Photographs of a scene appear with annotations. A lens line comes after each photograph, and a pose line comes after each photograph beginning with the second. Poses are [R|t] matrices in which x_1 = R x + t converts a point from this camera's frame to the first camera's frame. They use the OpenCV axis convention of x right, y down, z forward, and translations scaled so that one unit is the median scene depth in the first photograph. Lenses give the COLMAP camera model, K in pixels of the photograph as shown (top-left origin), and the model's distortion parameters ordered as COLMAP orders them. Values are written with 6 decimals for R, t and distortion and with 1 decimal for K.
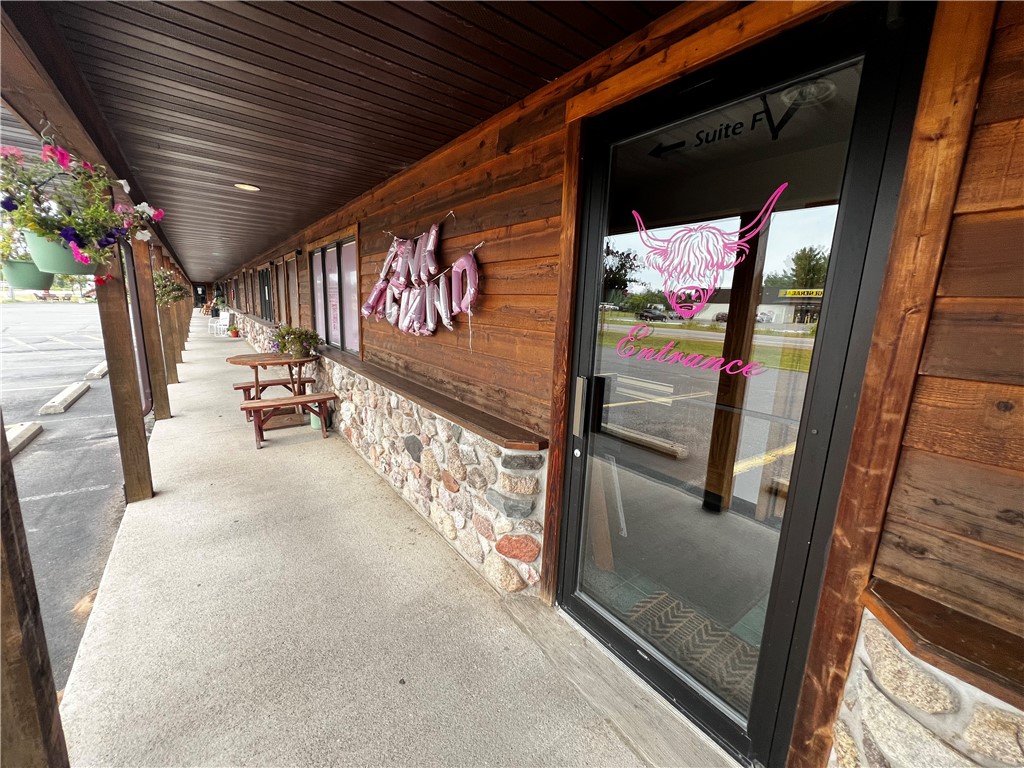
lens RADIAL K [[409.2, 0, 512.0], [0, 409.2, 384.0], [0, 0, 1]] dist [-0.000700, -0.000413]
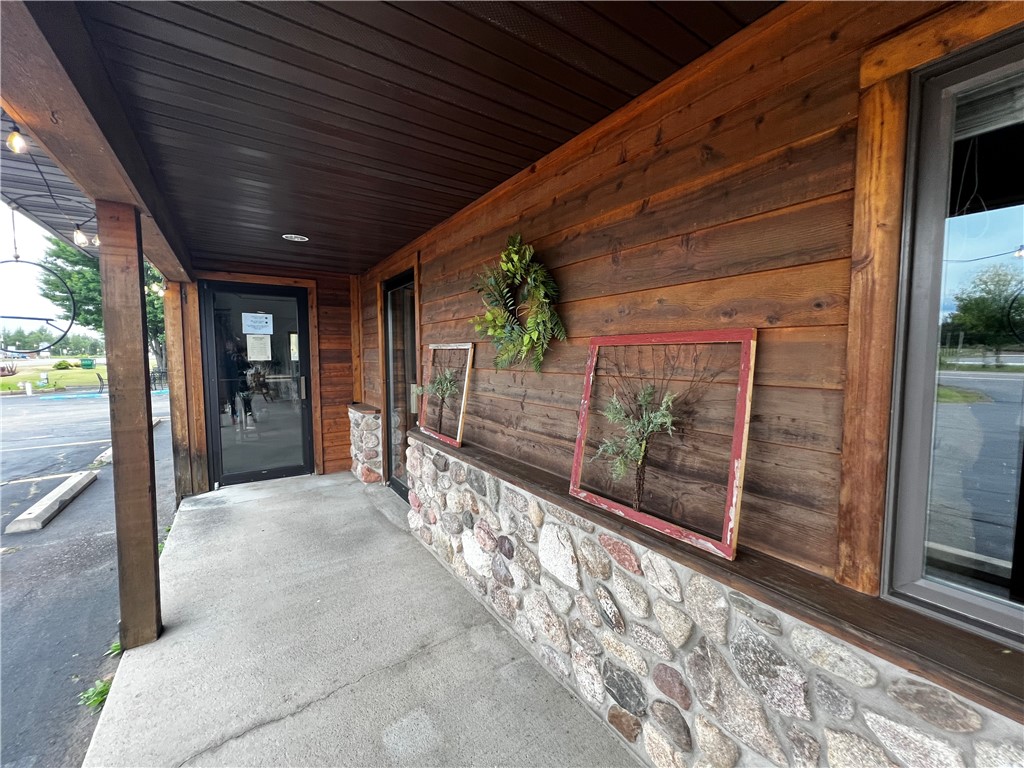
lens RADIAL K [[408.4, 0, 514.9], [0, 408.4, 382.2], [0, 0, 1]] dist [-0.000979, -0.000418]
pose [[0.998141, -0.041569, -0.044571, -0.217772], [0.036225, 0.992746, -0.114645, -0.063309], [0.049014, 0.112818, 0.992406, 0.282655]]
